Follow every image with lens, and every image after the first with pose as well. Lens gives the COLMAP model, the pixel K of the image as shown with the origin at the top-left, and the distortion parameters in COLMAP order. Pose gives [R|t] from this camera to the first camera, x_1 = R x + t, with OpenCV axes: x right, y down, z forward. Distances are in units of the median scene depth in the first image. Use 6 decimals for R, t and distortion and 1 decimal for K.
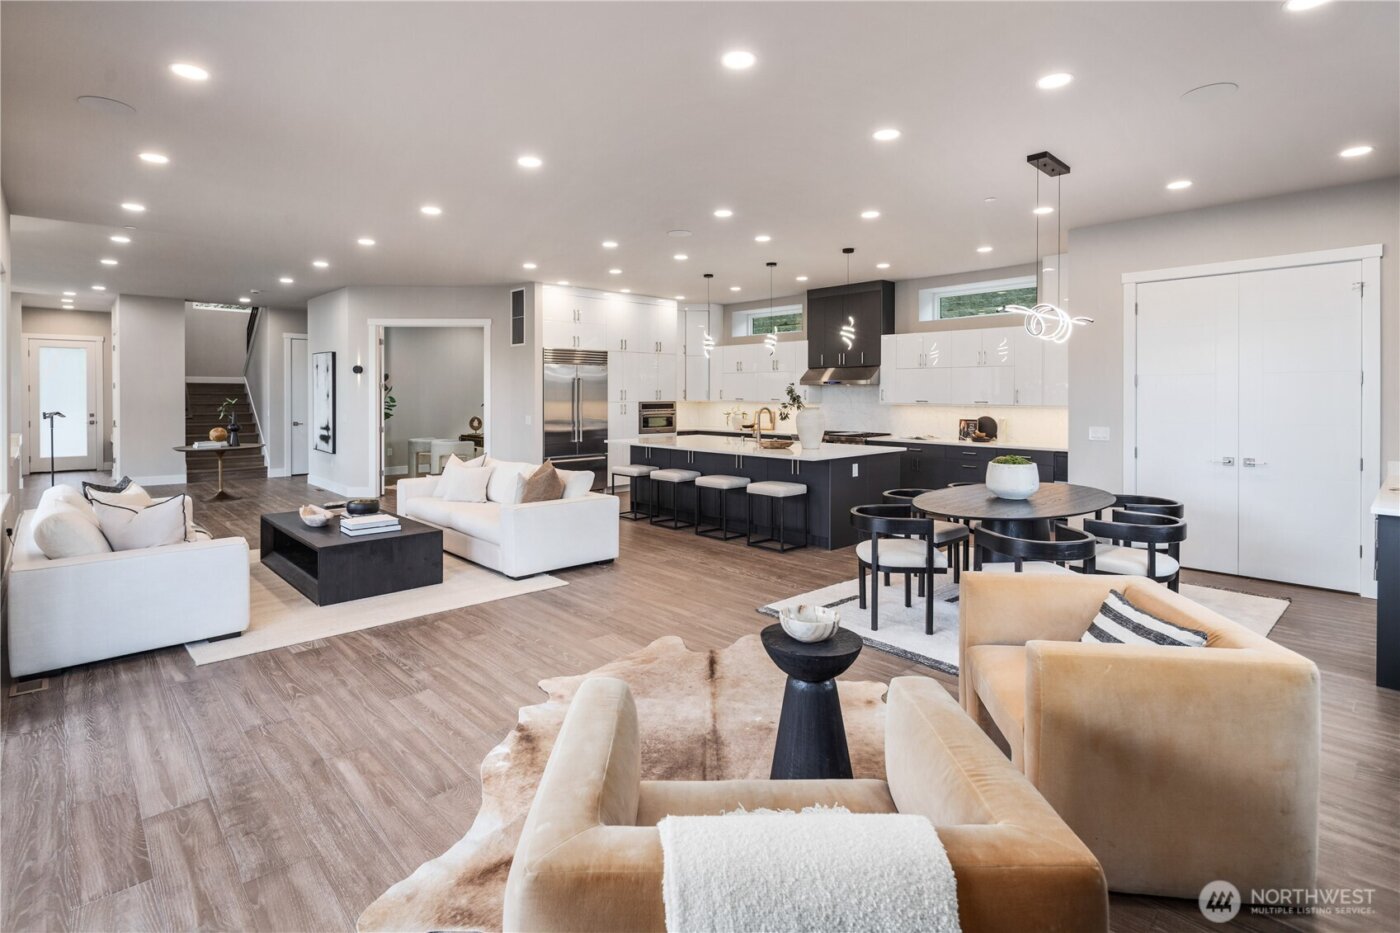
lens RADIAL K [[687.6, 0, 702.5], [0, 687.6, 399.5], [0, 0, 1]] dist [0.001371, 0.000262]
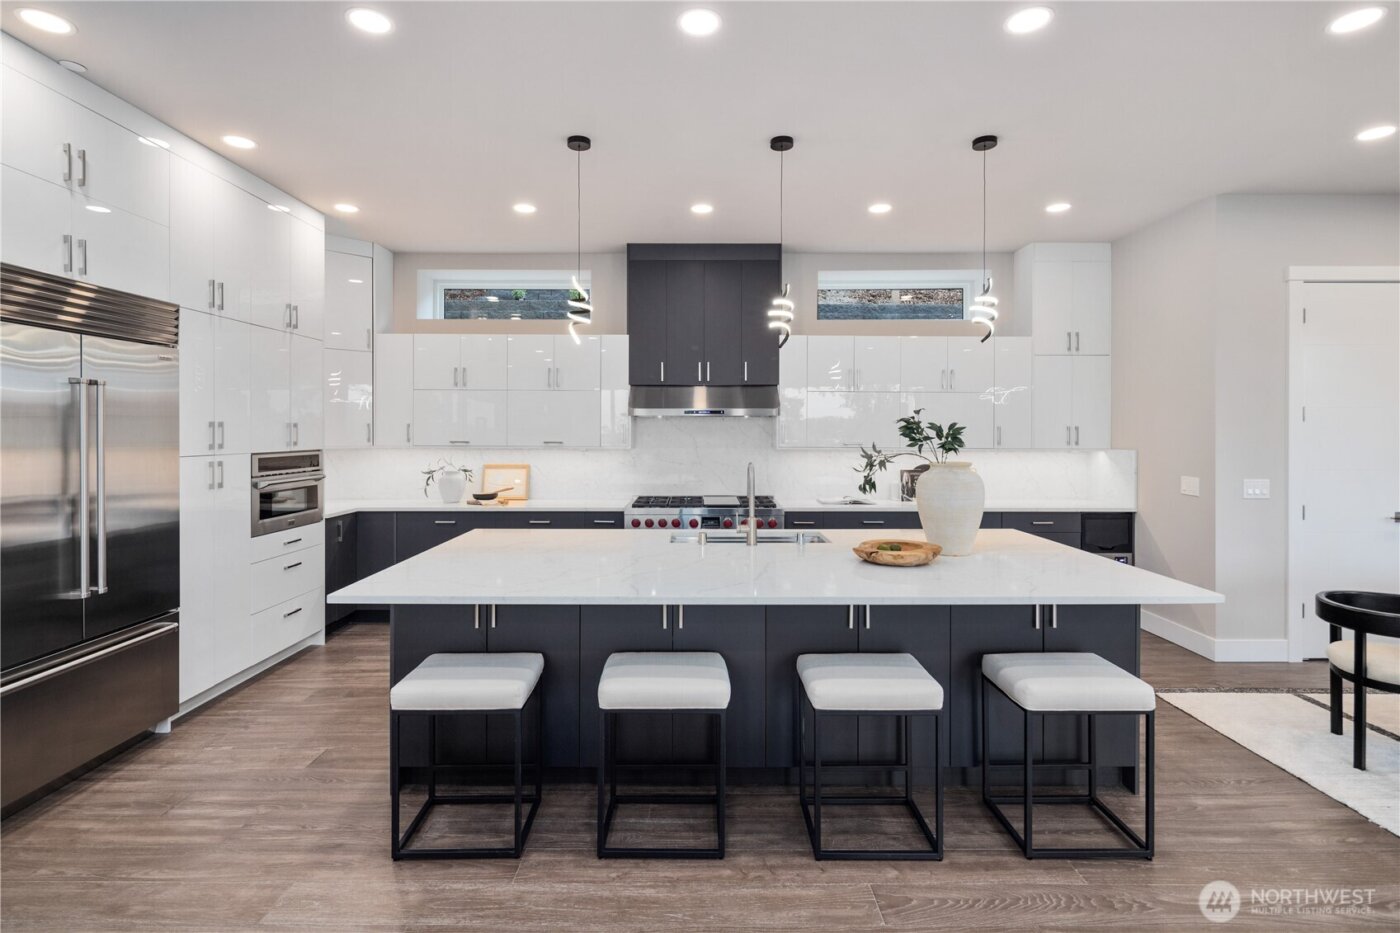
lens RADIAL K [[680.4, 0, 702.4], [0, 680.4, 437.0], [0, 0, 1]] dist [0.004154, 0.000437]
pose [[0.679385, -0.005292, 0.733763, -0.209240], [0.007382, 0.999973, 0.000378, -0.004028], [-0.733745, 0.005160, 0.679405, 0.585977]]
